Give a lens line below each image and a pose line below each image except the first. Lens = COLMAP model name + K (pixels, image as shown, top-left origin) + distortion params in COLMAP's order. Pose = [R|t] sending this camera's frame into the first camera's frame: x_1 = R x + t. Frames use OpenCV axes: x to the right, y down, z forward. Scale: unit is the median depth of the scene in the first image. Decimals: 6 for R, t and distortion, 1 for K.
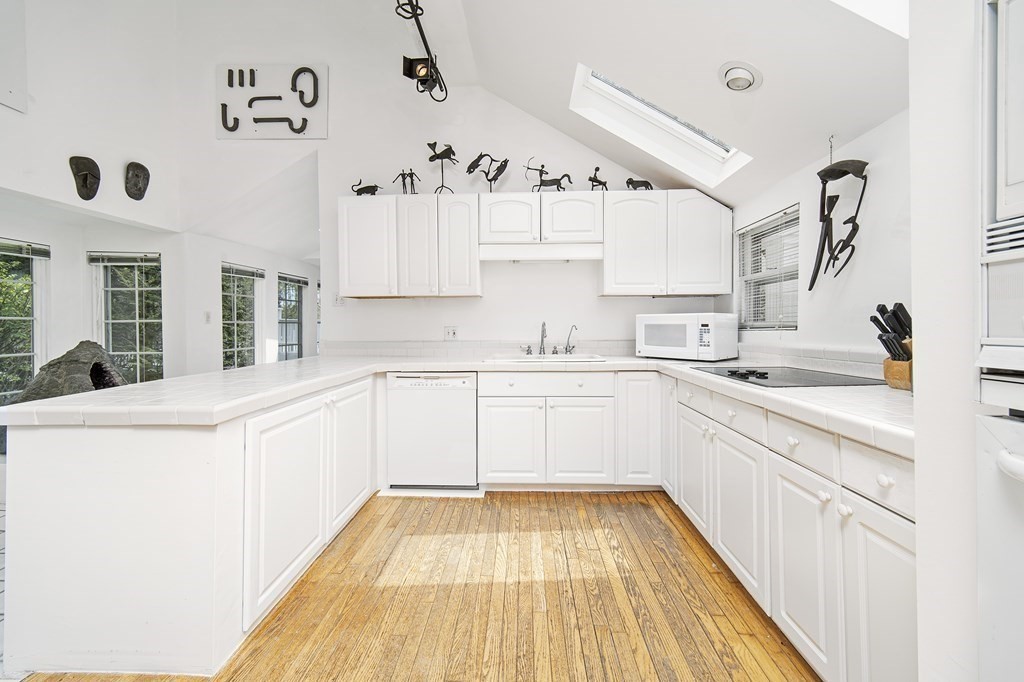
lens RADIAL K [[406.5, 0, 512.7], [0, 406.5, 321.7], [0, 0, 1]] dist [0.001919, -0.000083]
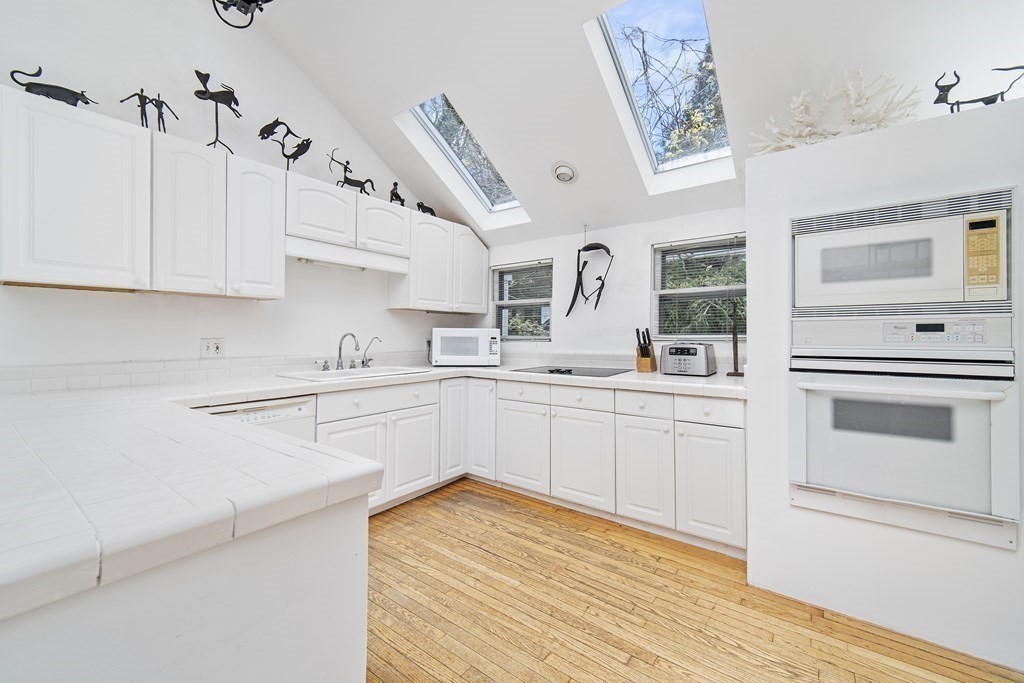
lens RADIAL K [[410.9, 0, 507.9], [0, 410.9, 329.3], [0, 0, 1]] dist [0.002996, 0.000235]
pose [[0.582243, 0.018703, 0.812799, -0.489964], [-0.016068, 0.999805, -0.011496, -0.004260], [-0.812856, -0.006367, 0.582430, 0.181283]]
